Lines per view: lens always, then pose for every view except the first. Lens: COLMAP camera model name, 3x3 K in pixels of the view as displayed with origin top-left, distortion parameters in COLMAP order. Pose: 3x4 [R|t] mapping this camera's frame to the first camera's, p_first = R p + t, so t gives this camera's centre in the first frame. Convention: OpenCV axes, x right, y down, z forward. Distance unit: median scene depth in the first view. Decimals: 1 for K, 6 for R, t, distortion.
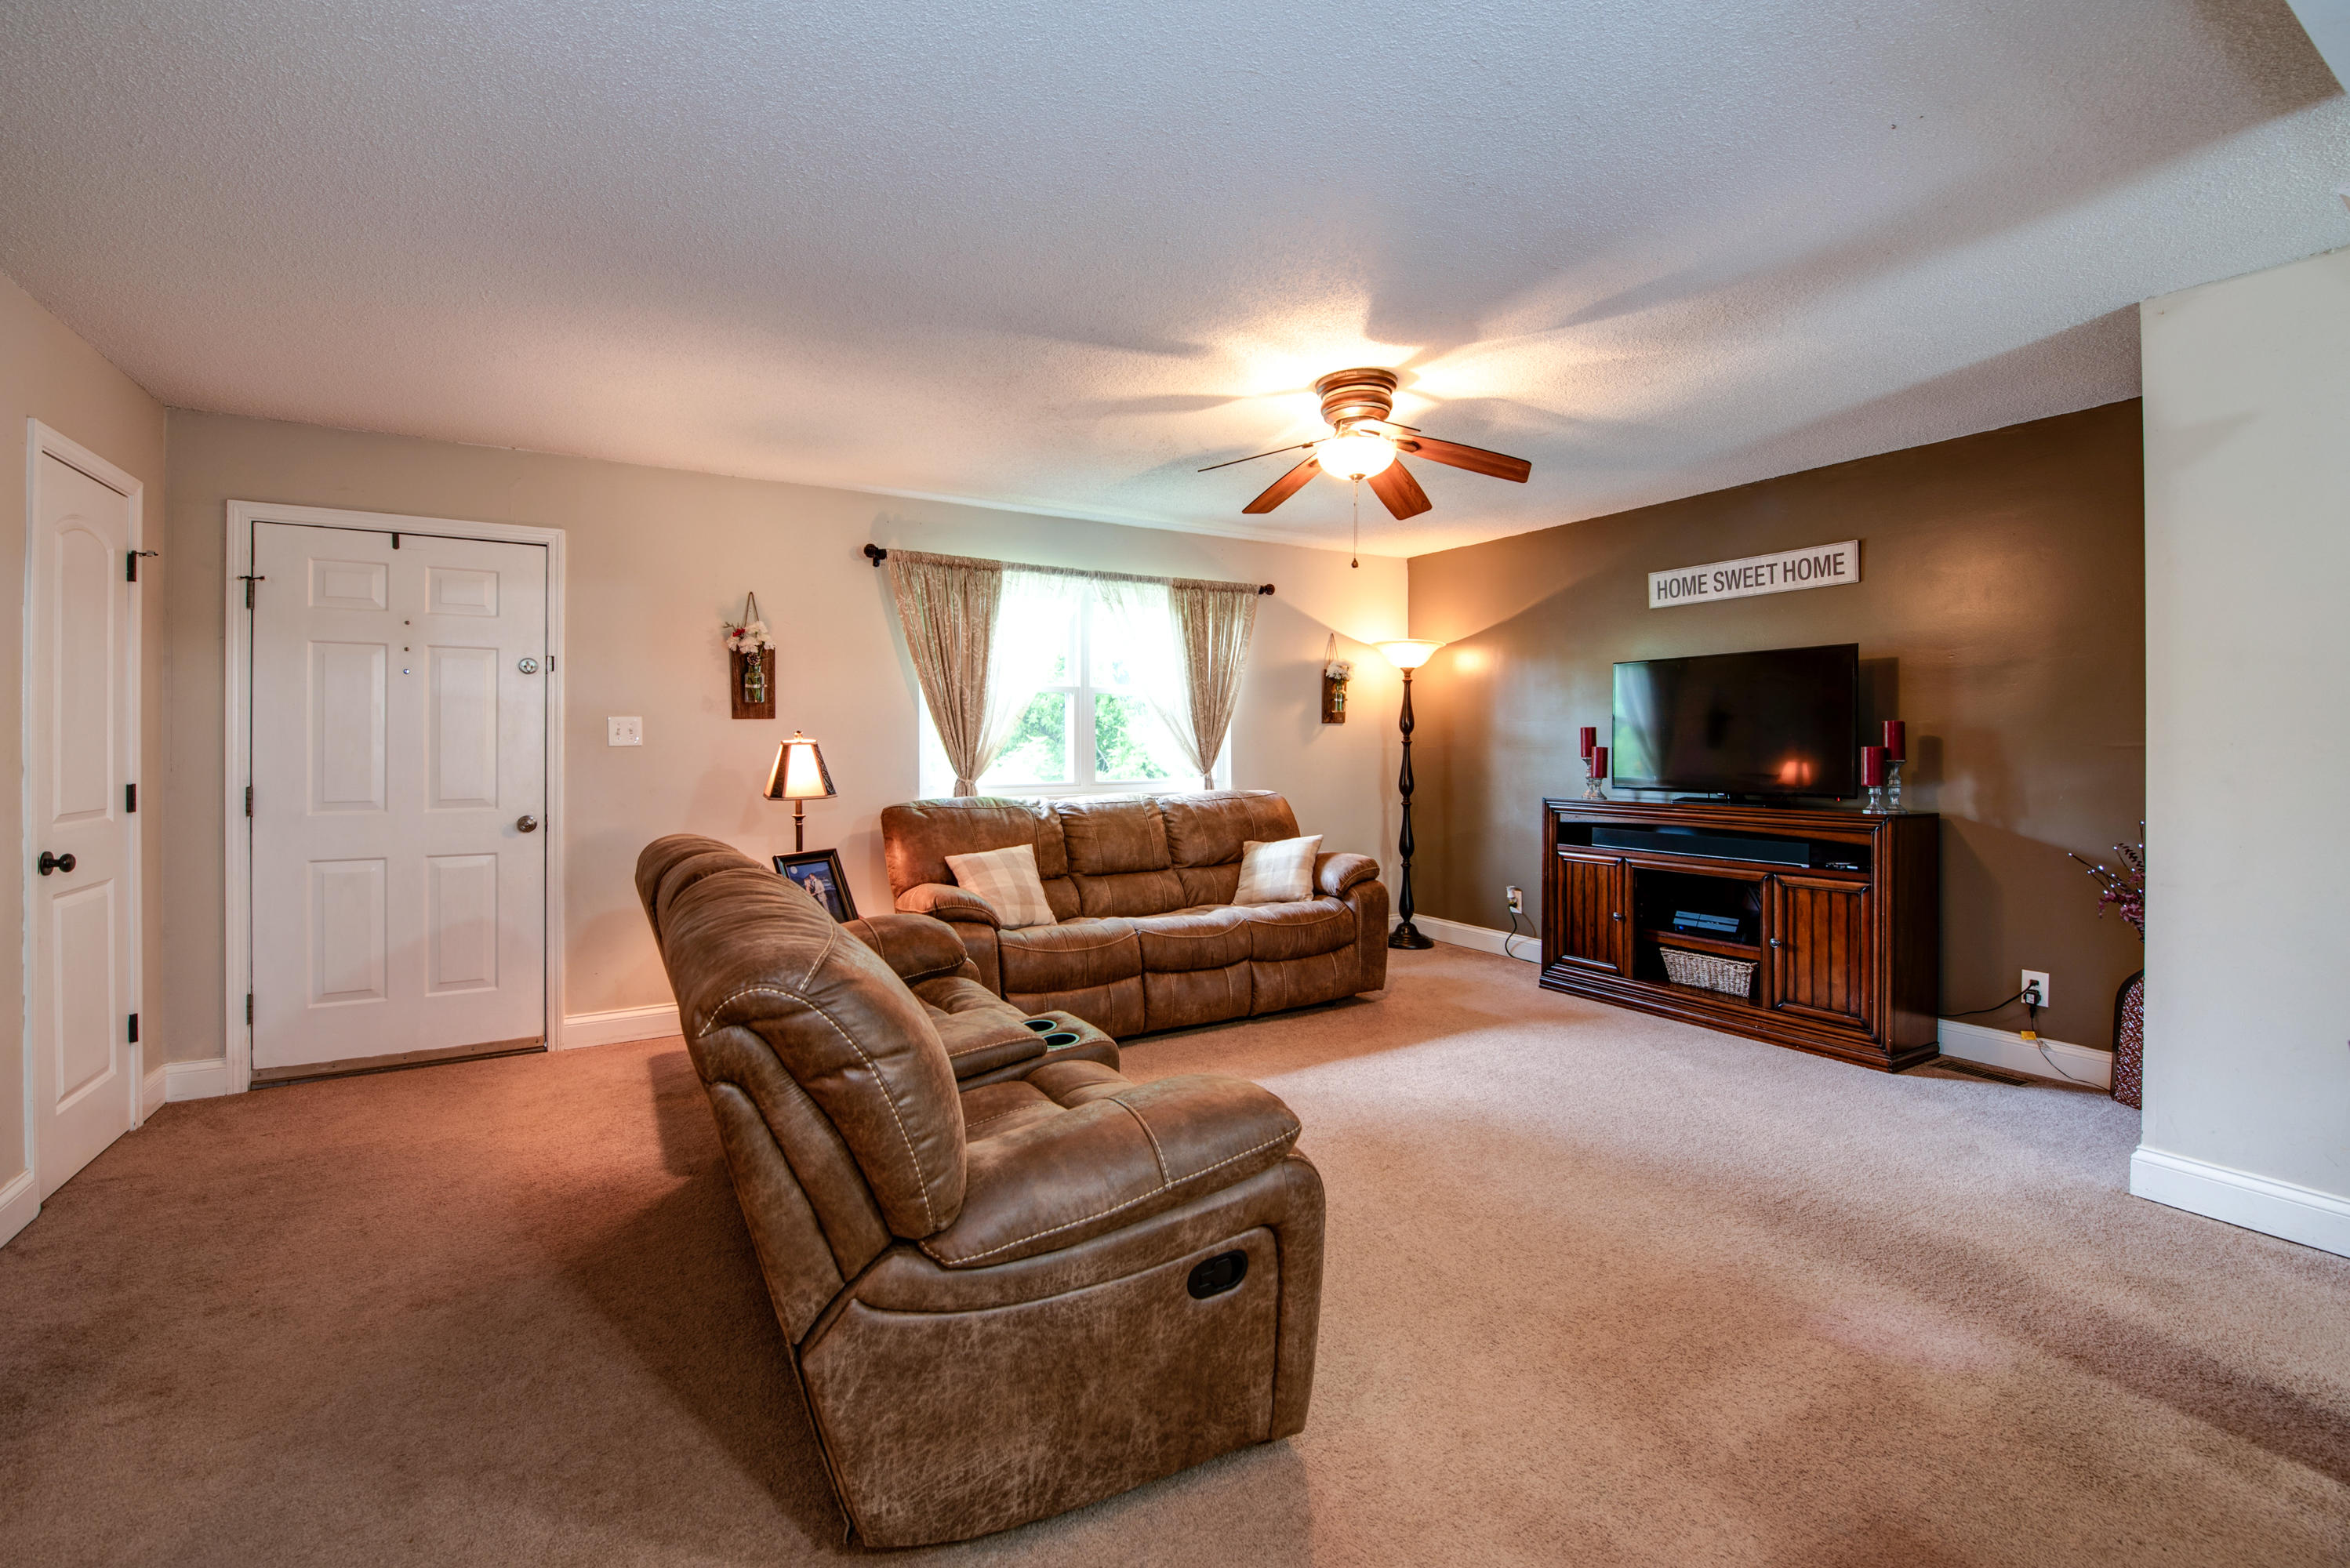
lens RADIAL K [[967.9, 0, 1156.7], [0, 967.9, 748.1], [0, 0, 1]] dist [-0.023446, 0.000115]
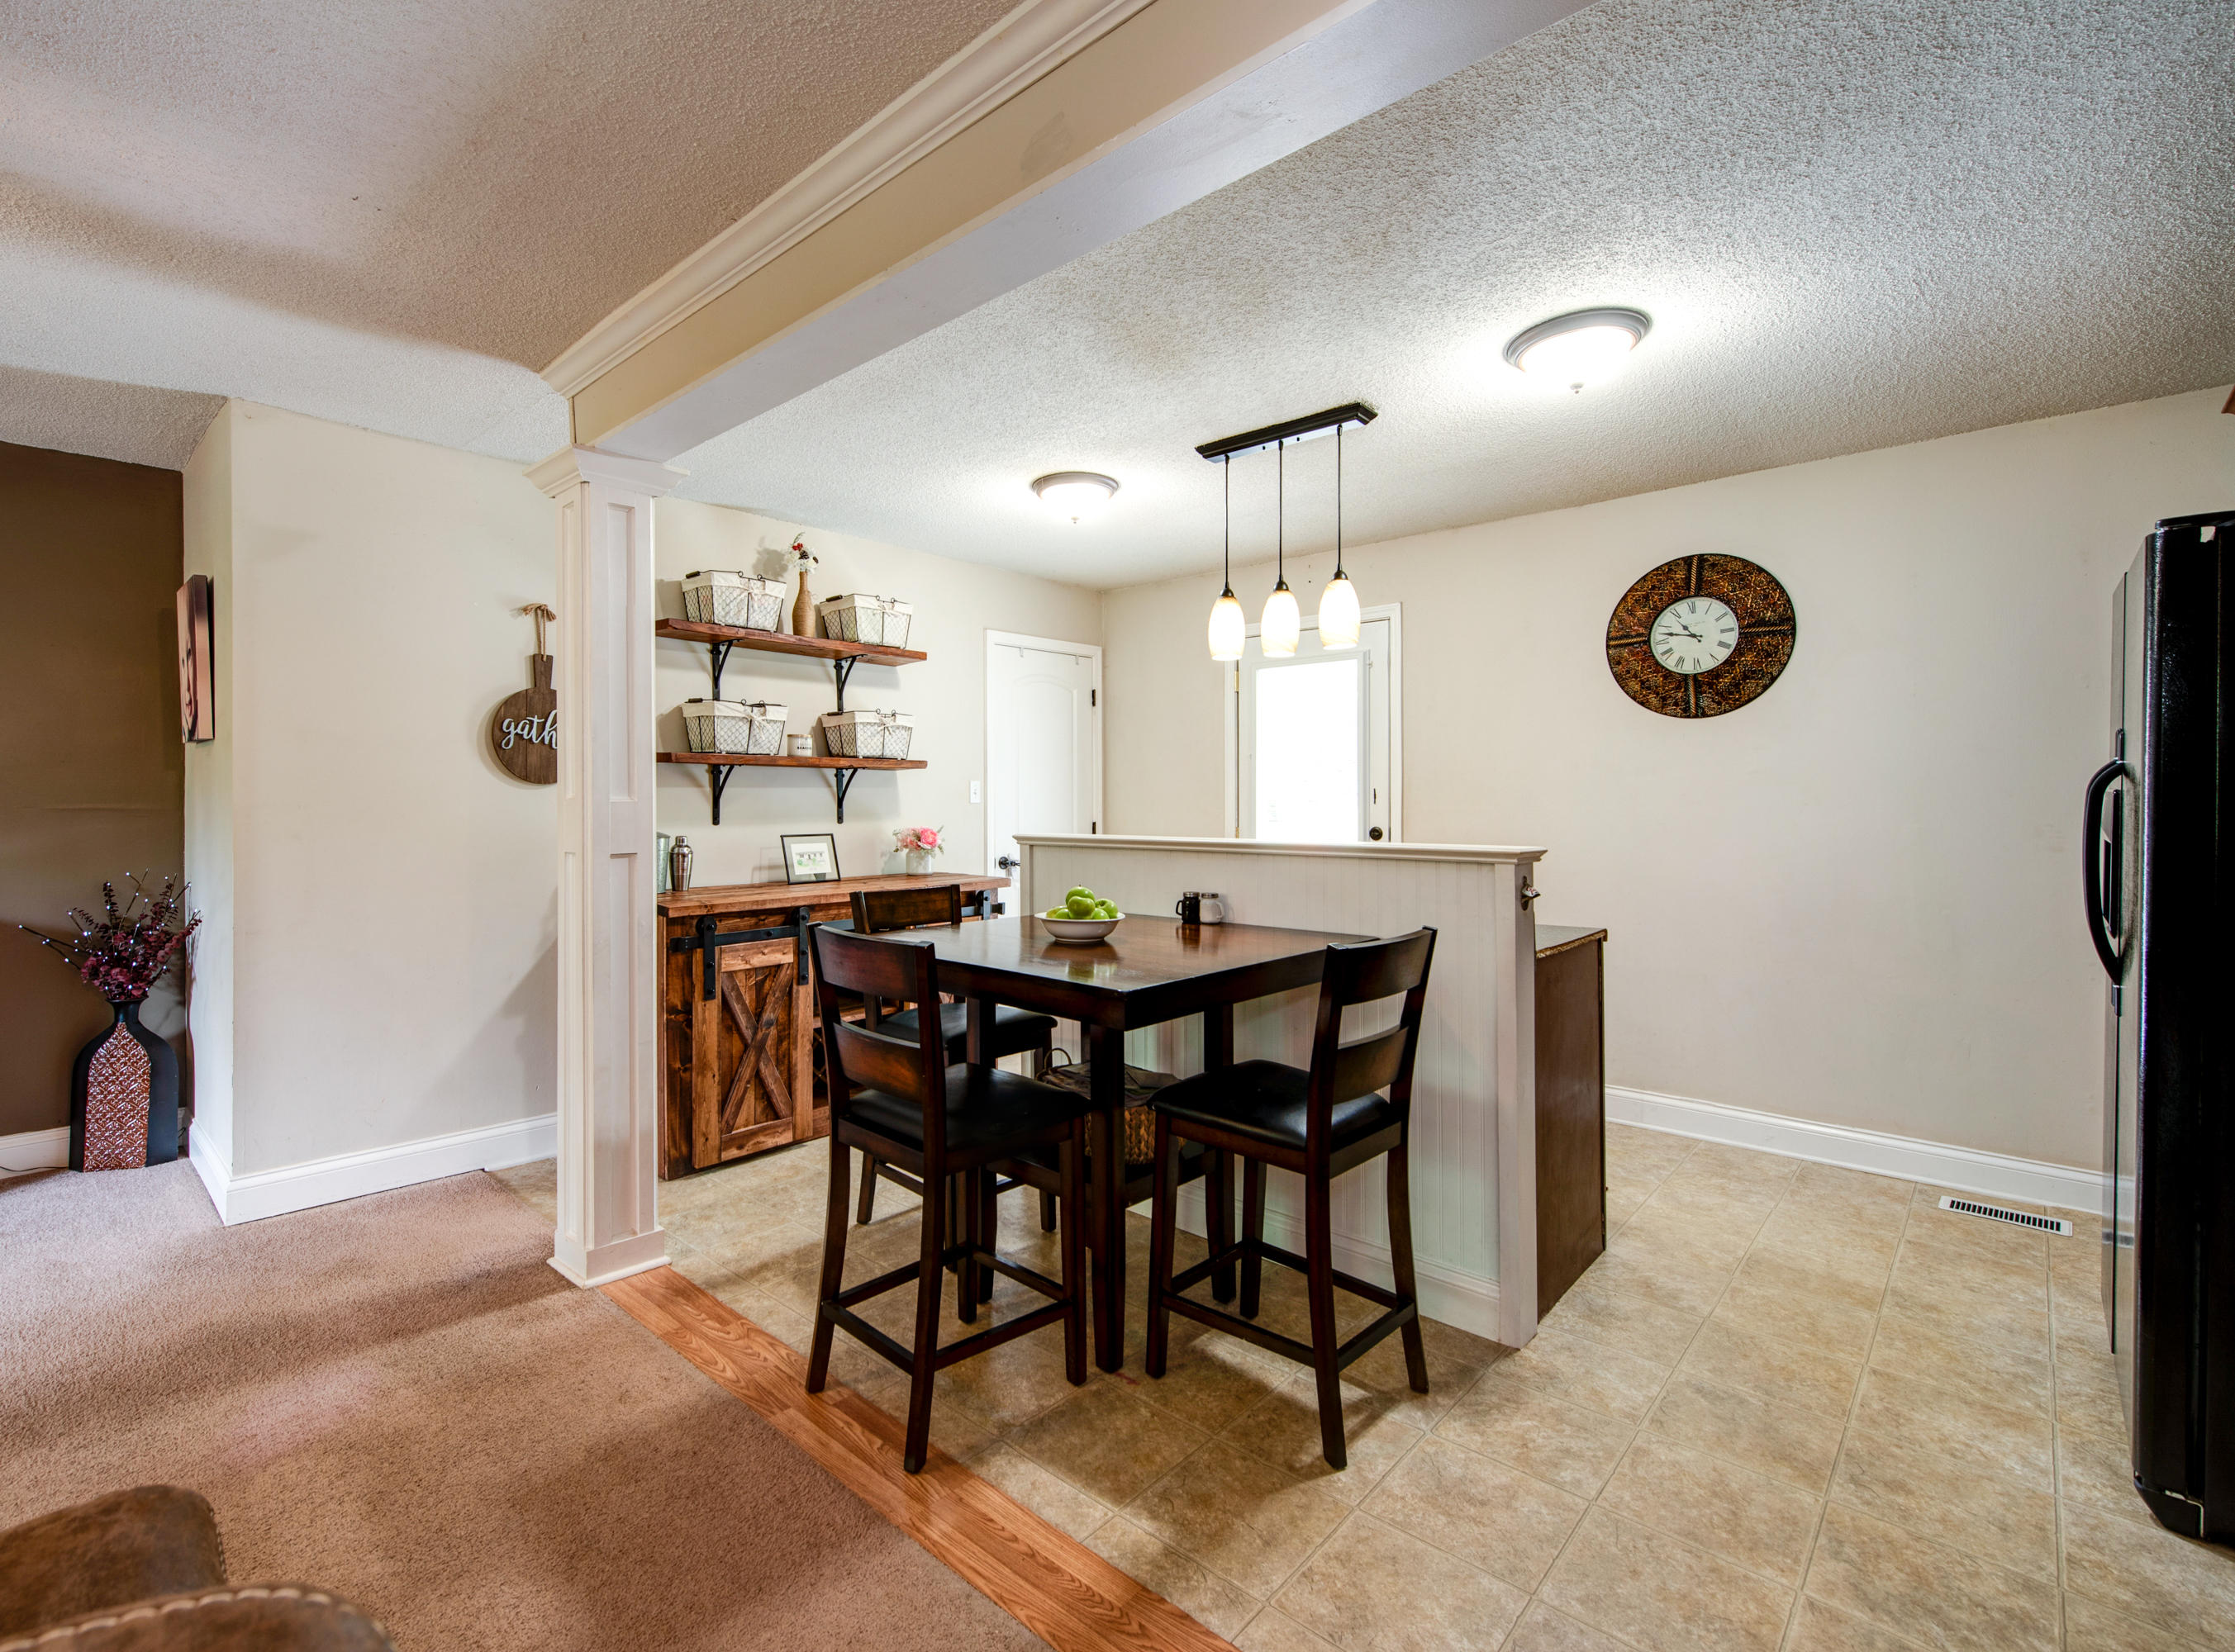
lens RADIAL K [[1023.7, 0, 1035.3], [0, 1023.7, 806.2], [0, 0, 1]] dist [0.002420, -0.000886]
pose [[-0.267192, -0.003176, 0.963638, -0.194799], [0.005268, 0.999975, 0.004756, -0.002984], [-0.963629, 0.006347, -0.267169, 0.244197]]
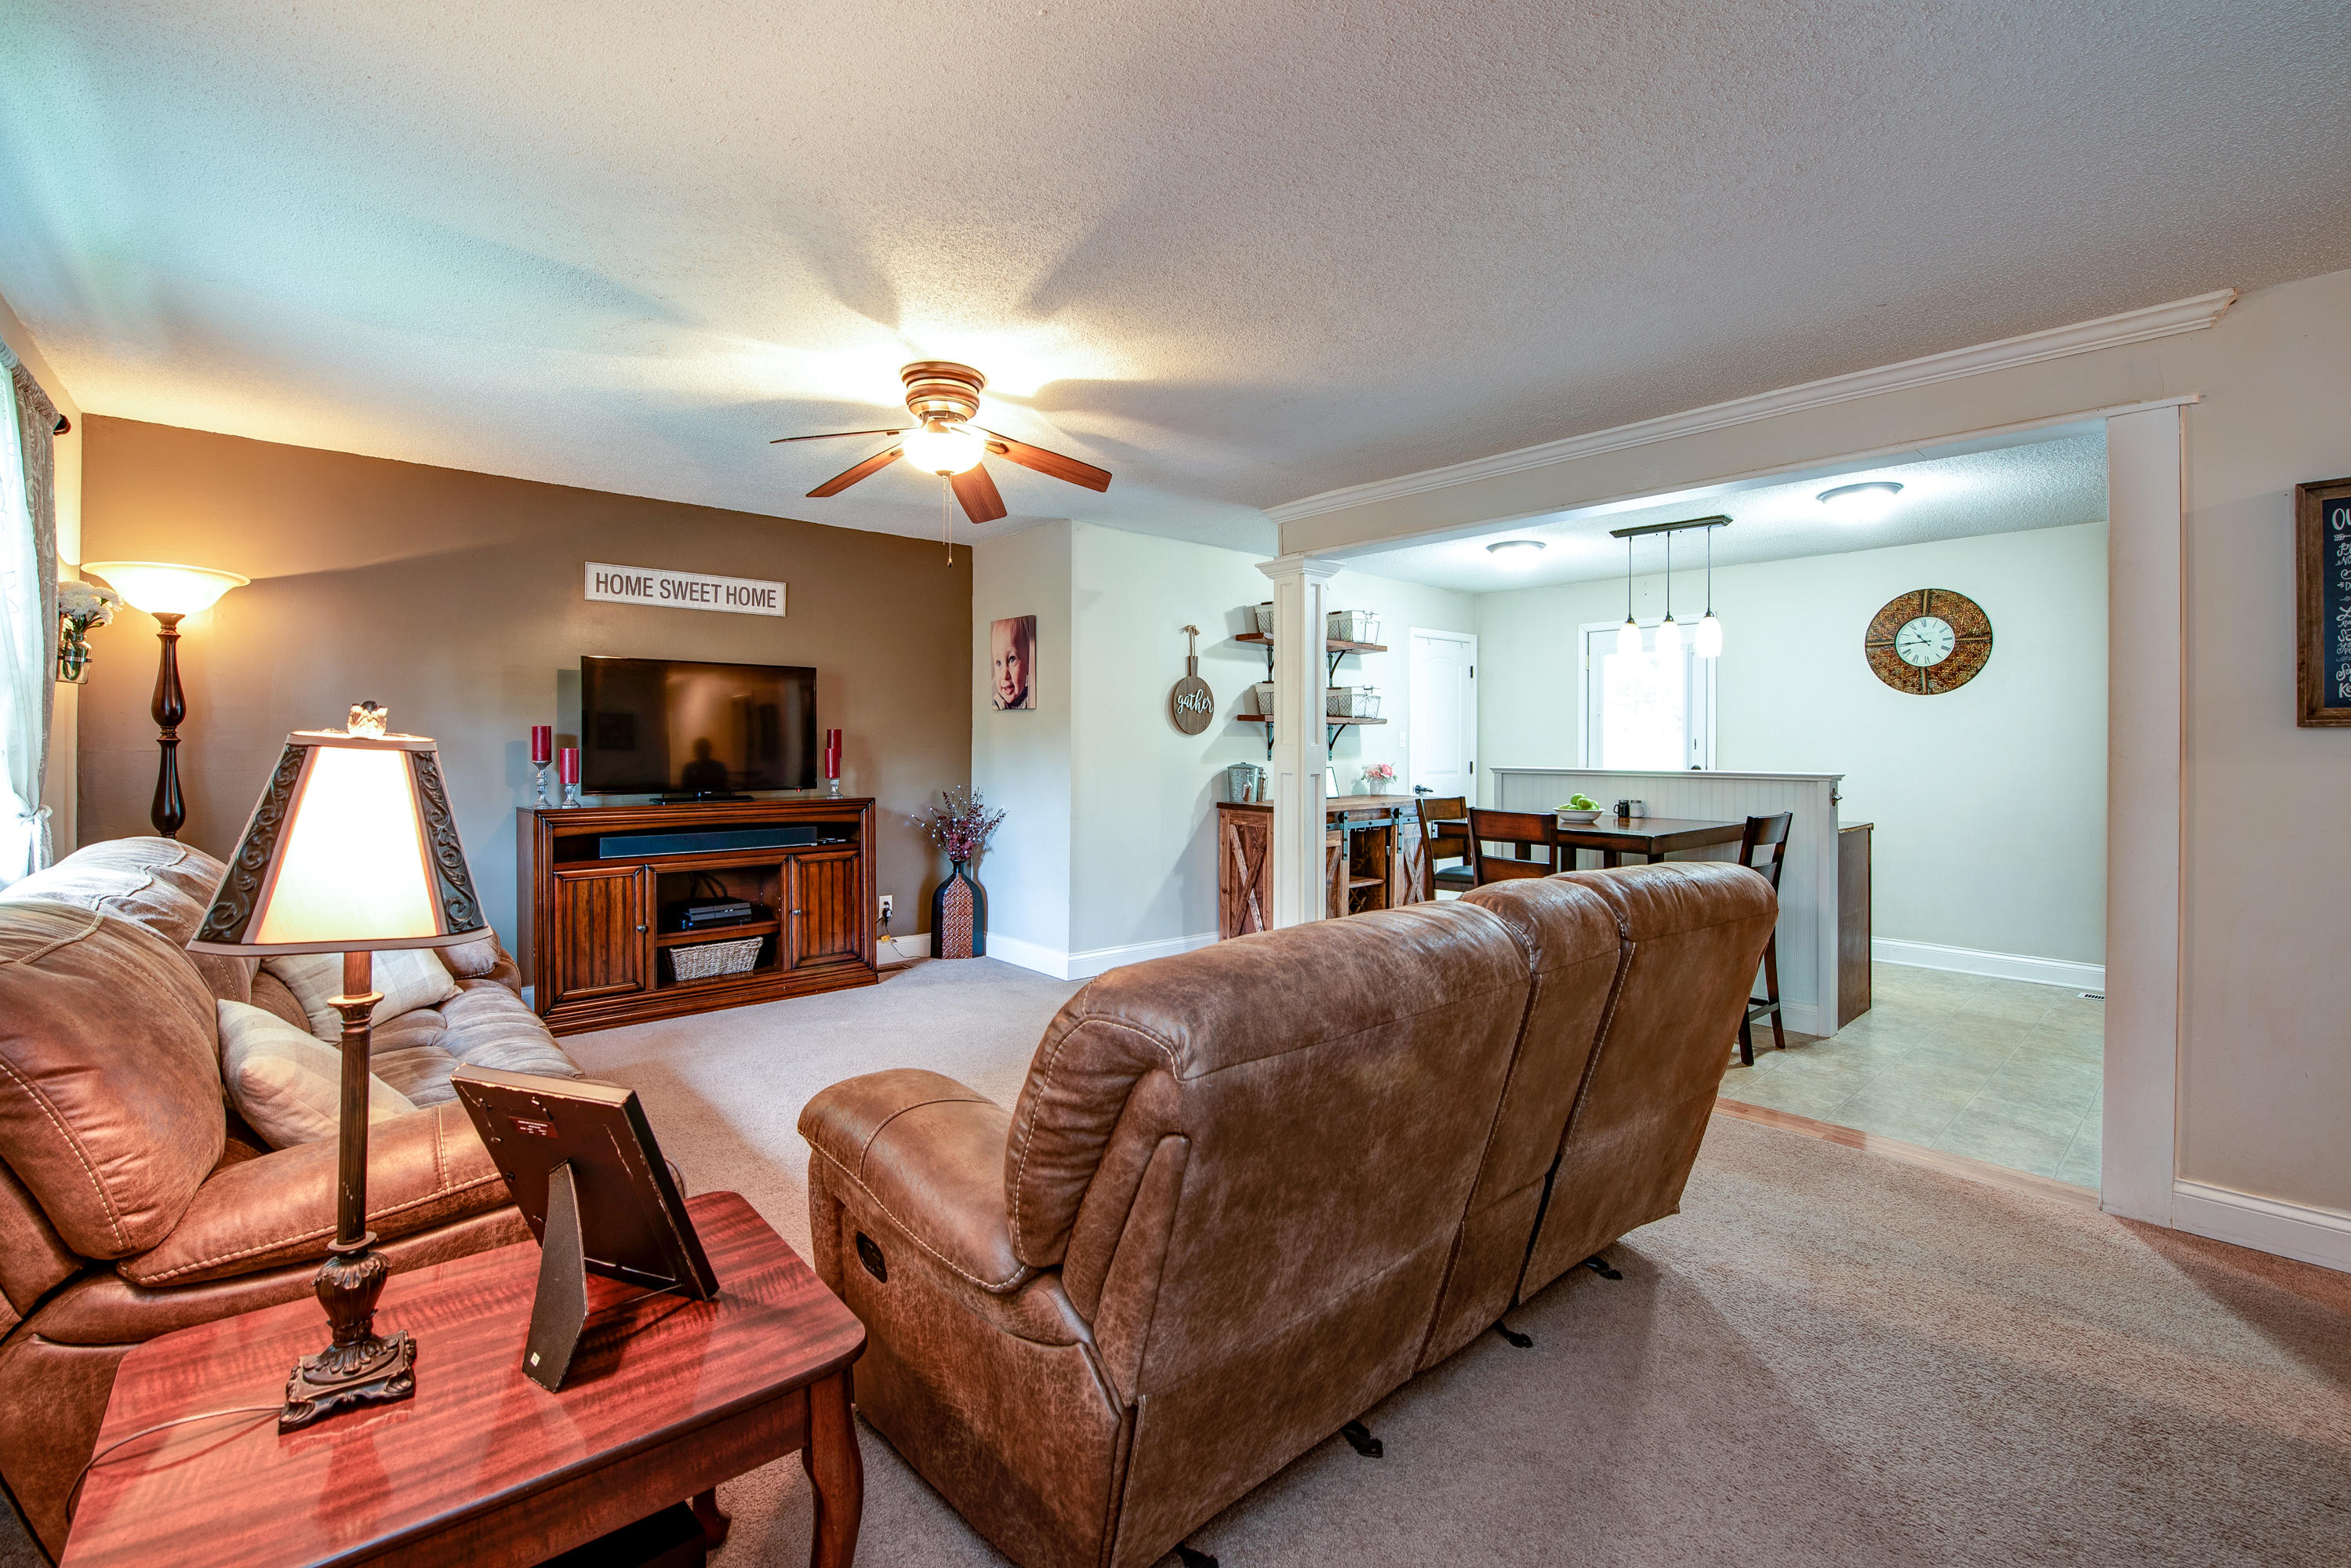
lens RADIAL K [[991.2, 0, 1170.9], [0, 991.2, 749.7], [0, 0, 1]] dist [-0.016018, -0.000008]
pose [[-0.191095, -0.003950, 0.981564, -0.578097], [0.000025, 0.999992, 0.004029, -0.004385], [-0.981571, 0.000795, -0.191094, 0.686268]]
